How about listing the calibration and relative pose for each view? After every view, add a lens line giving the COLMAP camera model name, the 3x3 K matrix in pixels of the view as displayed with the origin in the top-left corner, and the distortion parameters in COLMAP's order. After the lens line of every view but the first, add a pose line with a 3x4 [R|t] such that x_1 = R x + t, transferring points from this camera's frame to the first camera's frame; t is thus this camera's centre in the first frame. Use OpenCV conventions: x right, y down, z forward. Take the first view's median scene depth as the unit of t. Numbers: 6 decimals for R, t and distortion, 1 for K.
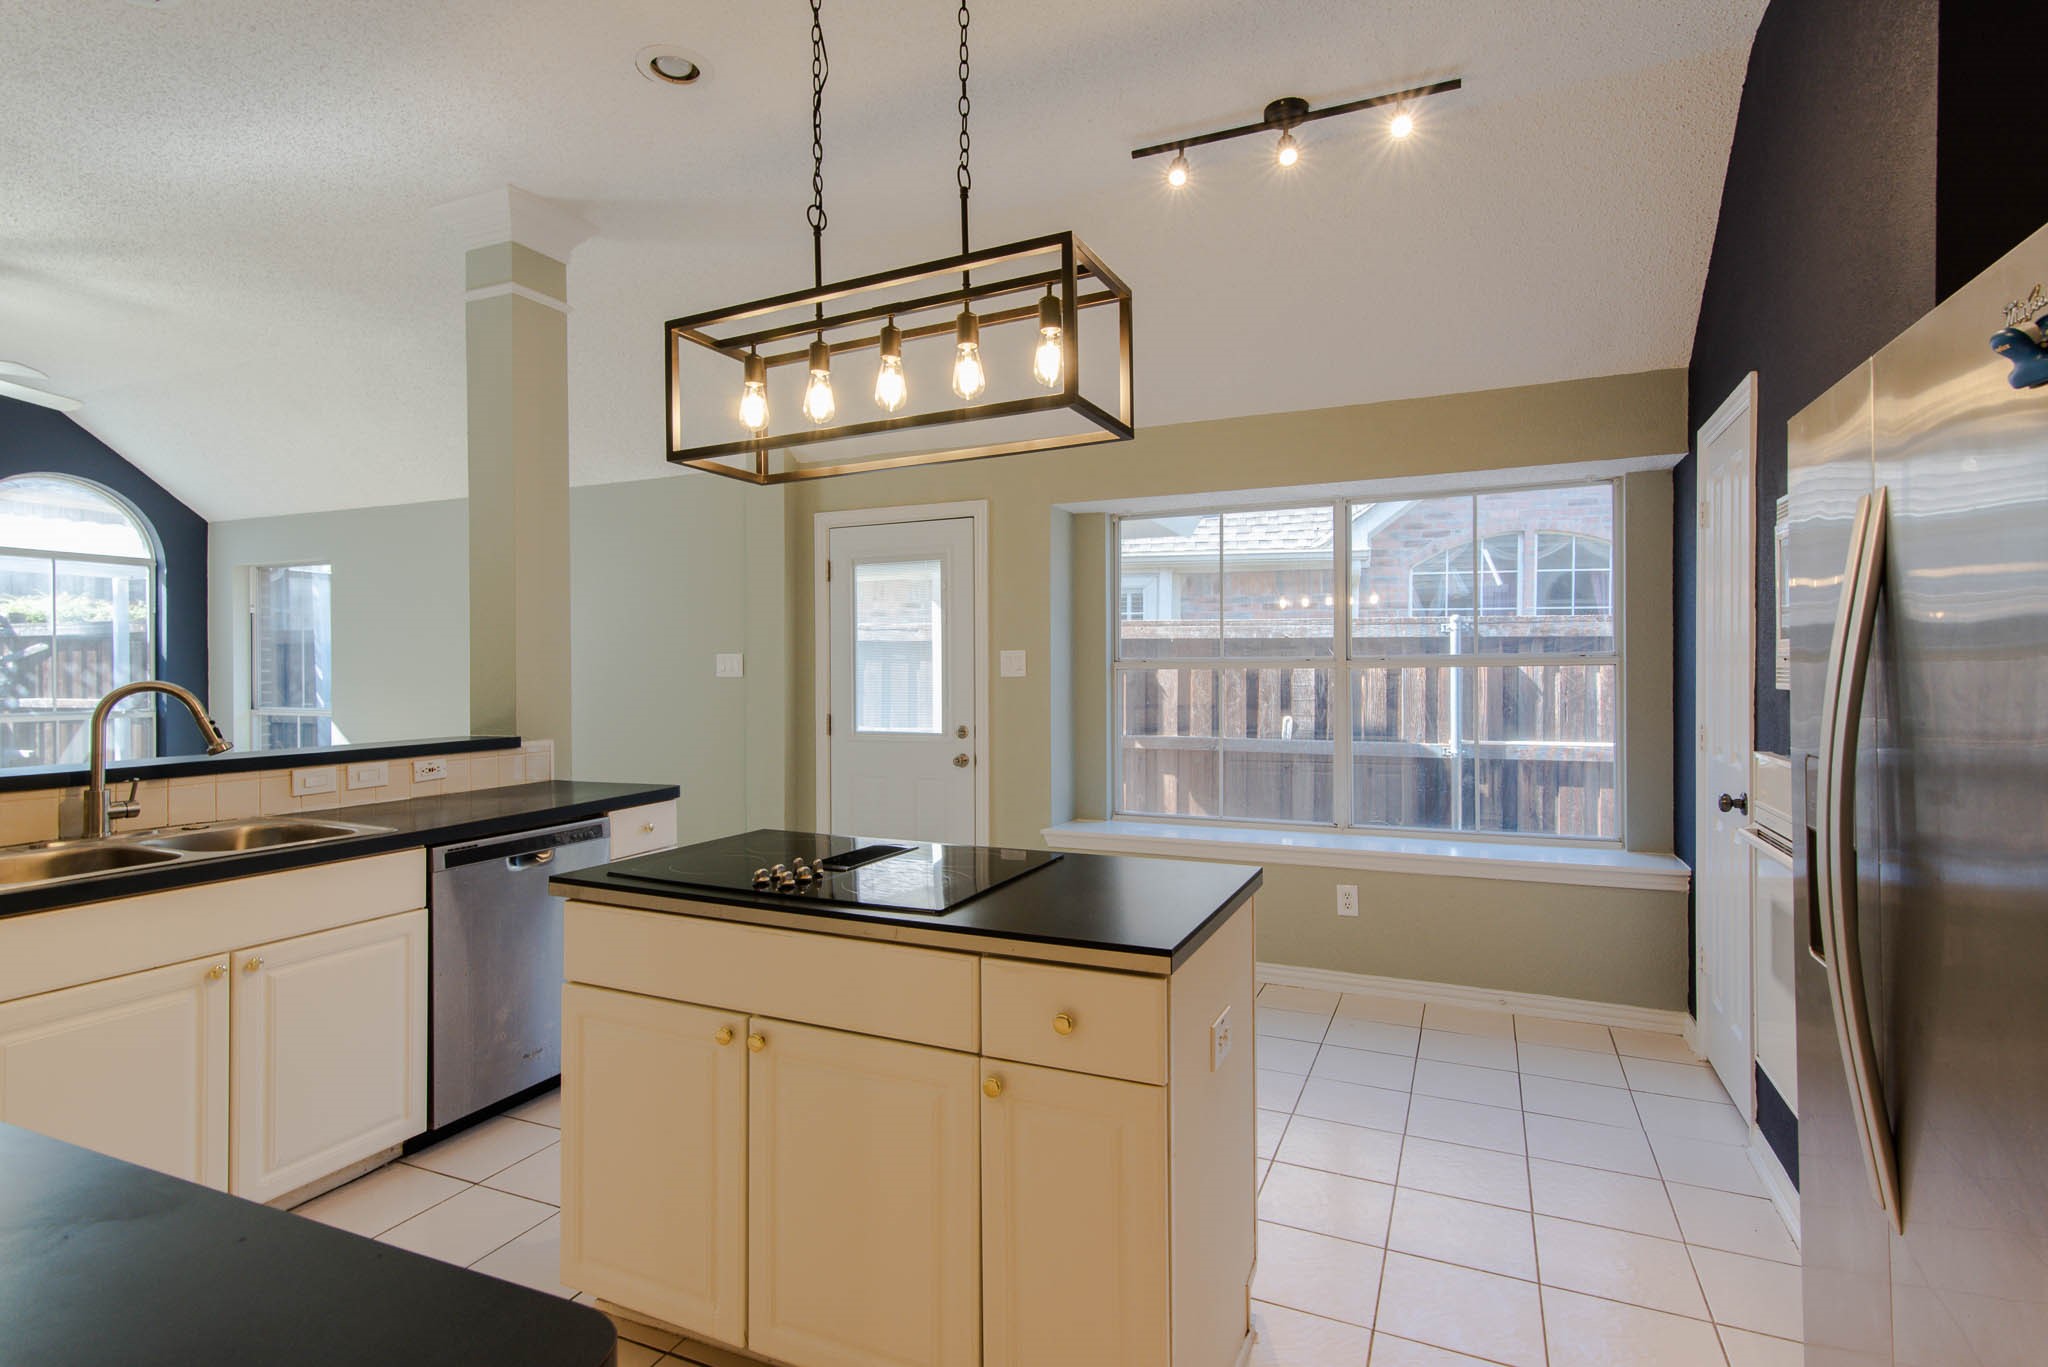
lens RADIAL K [[1023.5, 0, 1014.2], [0, 1023.5, 679.2], [0, 0, 1]] dist [0.015628, 0.001510]
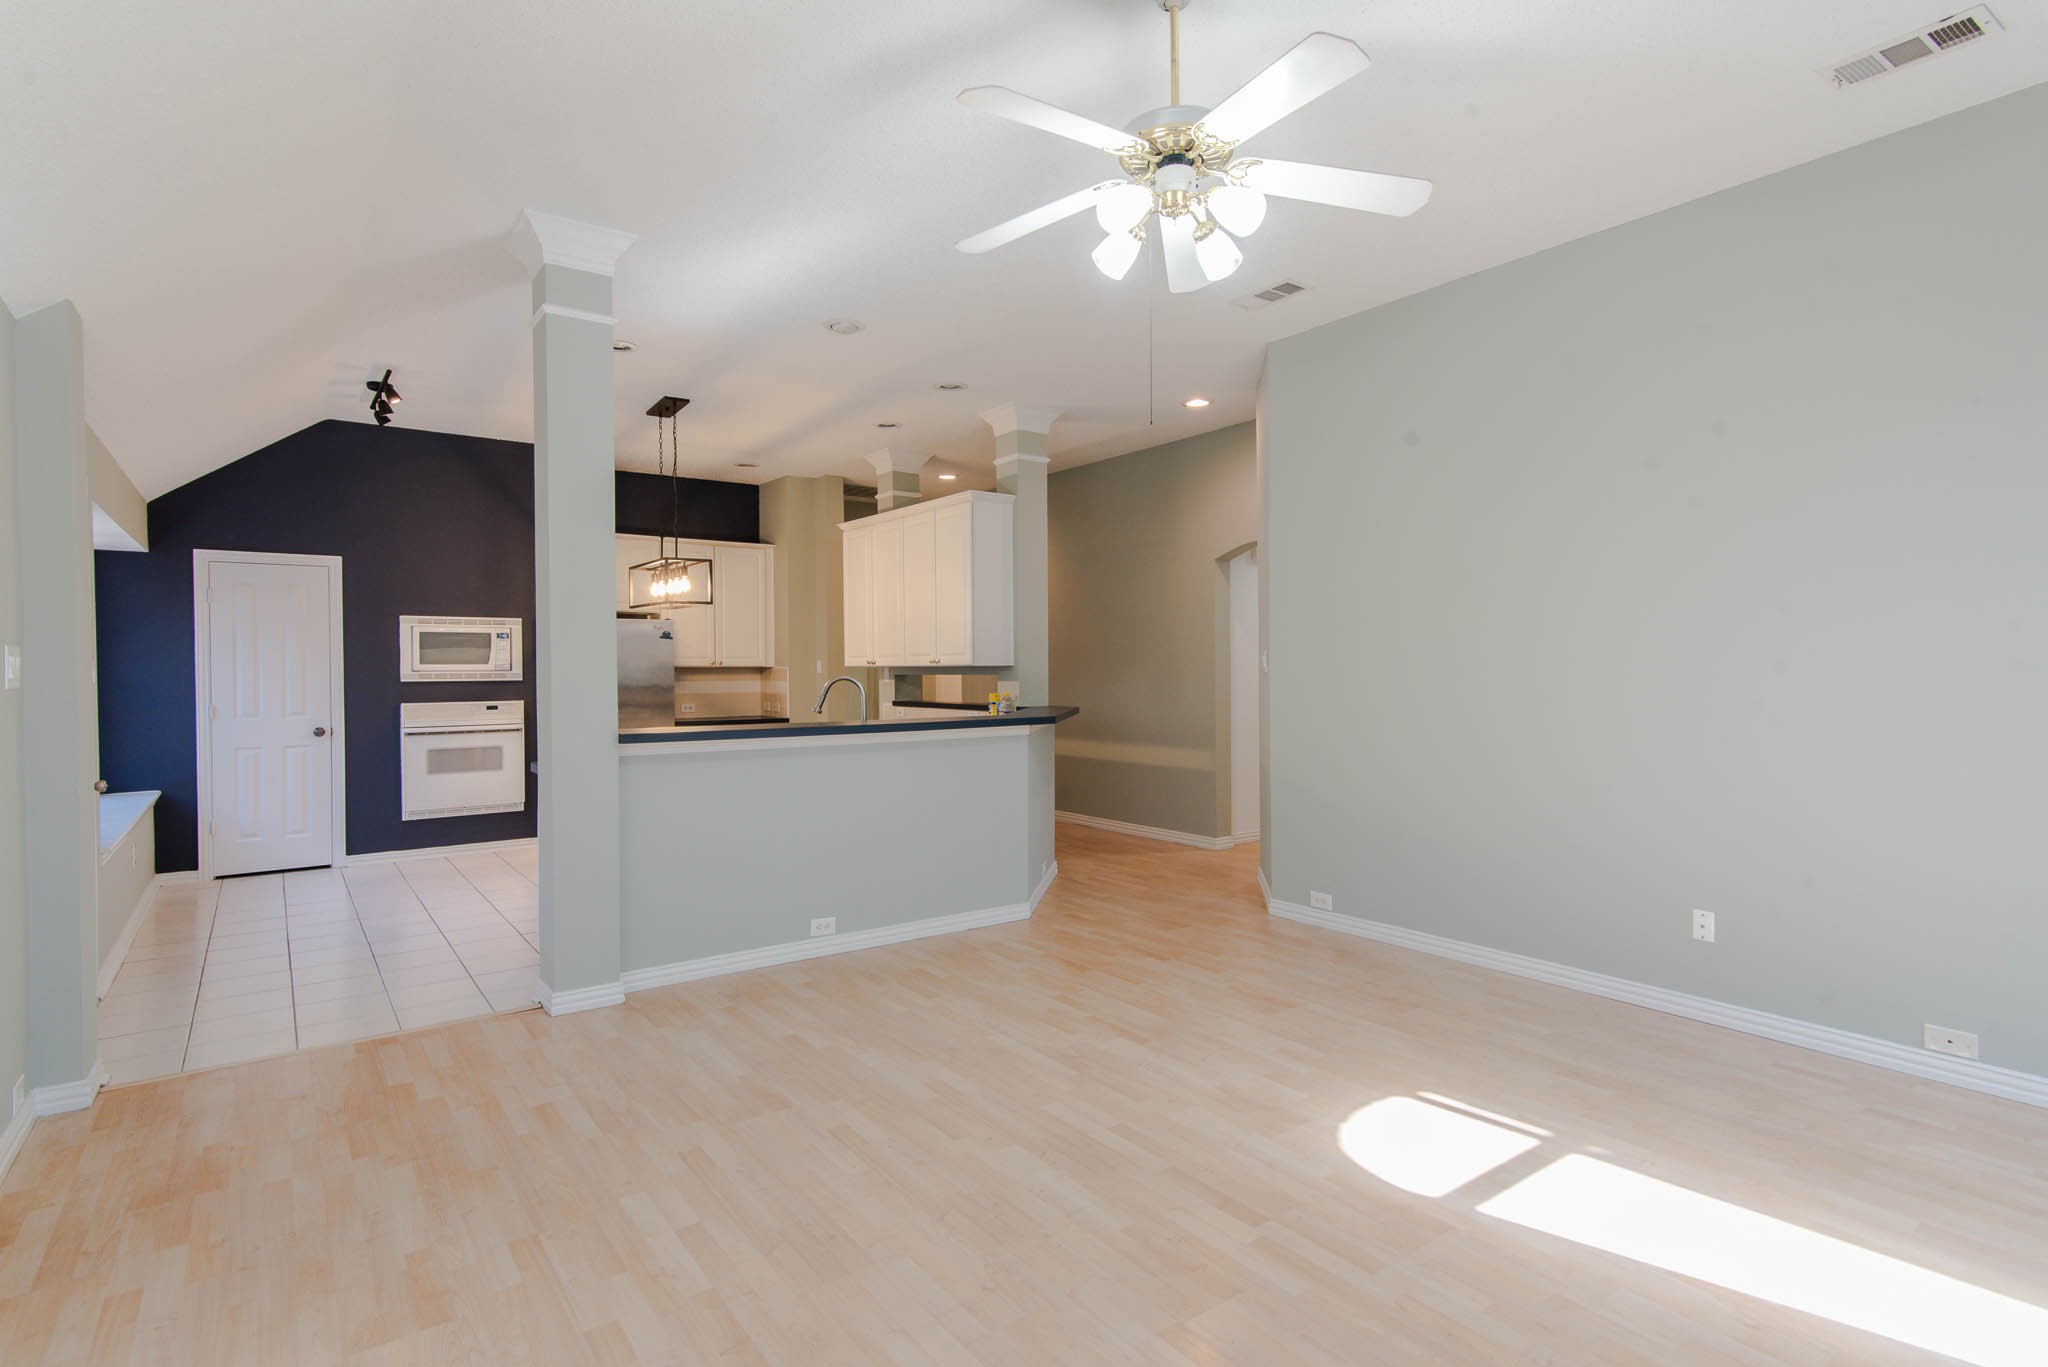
lens RADIAL K [[1023.5, 0, 1023.1], [0, 1023.5, 677.6], [0, 0, 1]] dist [0.015628, 0.001510]
pose [[-0.871712, 0.005044, 0.489993, -1.063152], [0.014859, 0.999759, 0.016144, -0.009908], [-0.489793, 0.021354, -0.871577, 1.292984]]
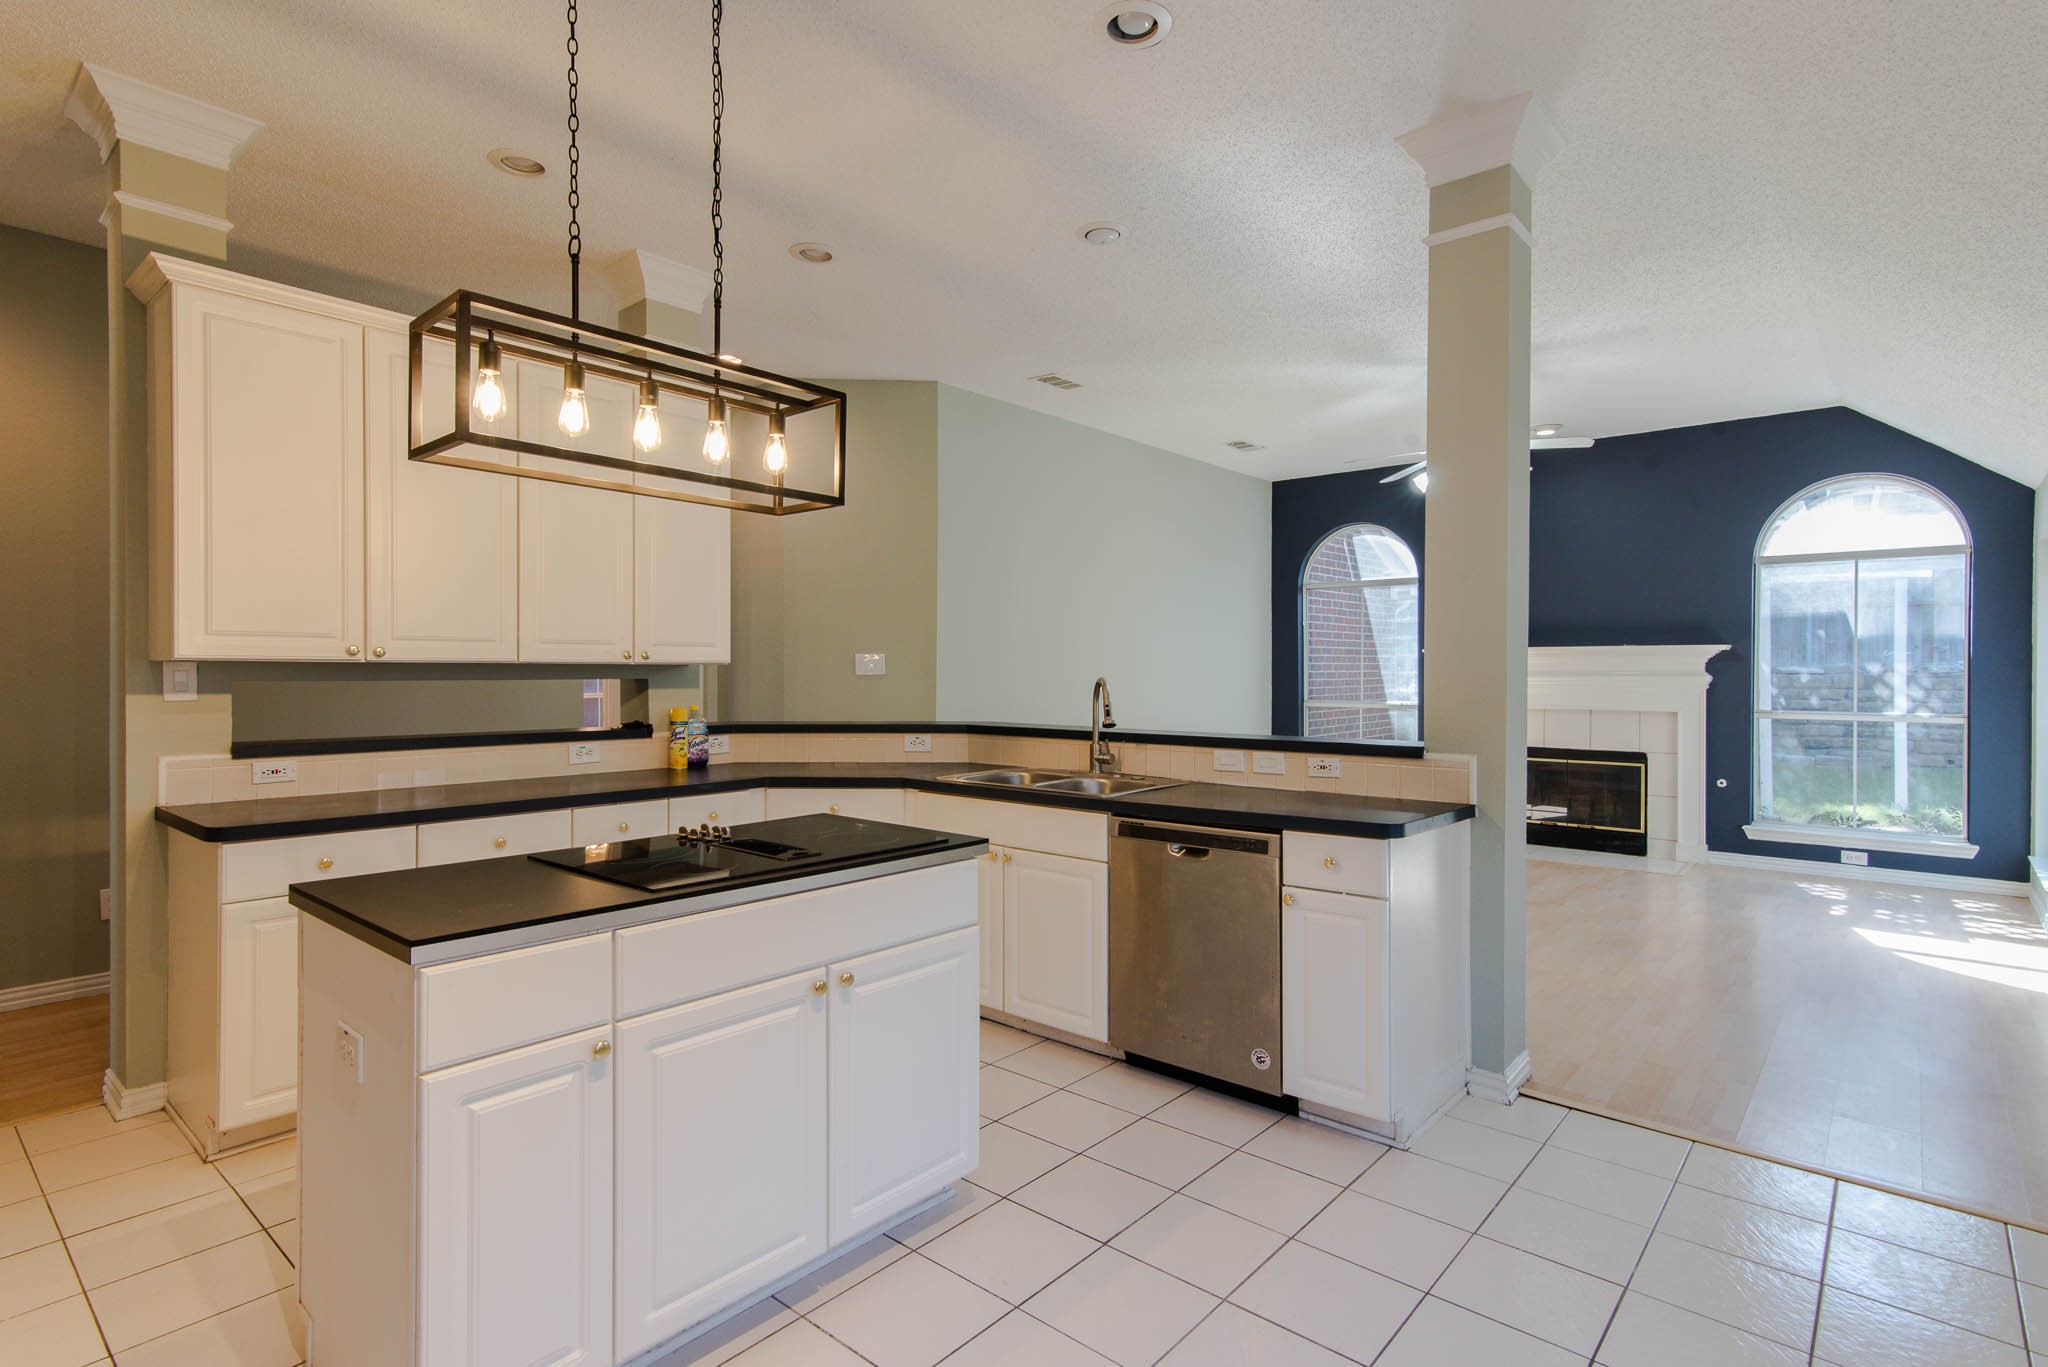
lens RADIAL K [[1023.5, 0, 1017.1], [0, 1023.5, 675.8], [0, 0, 1]] dist [0.015628, 0.001510]
pose [[-0.284602, 0.008440, -0.958609, 0.341517], [-0.011511, 0.999859, 0.012221, -0.008491], [0.958577, 0.014513, -0.284465, 0.669930]]
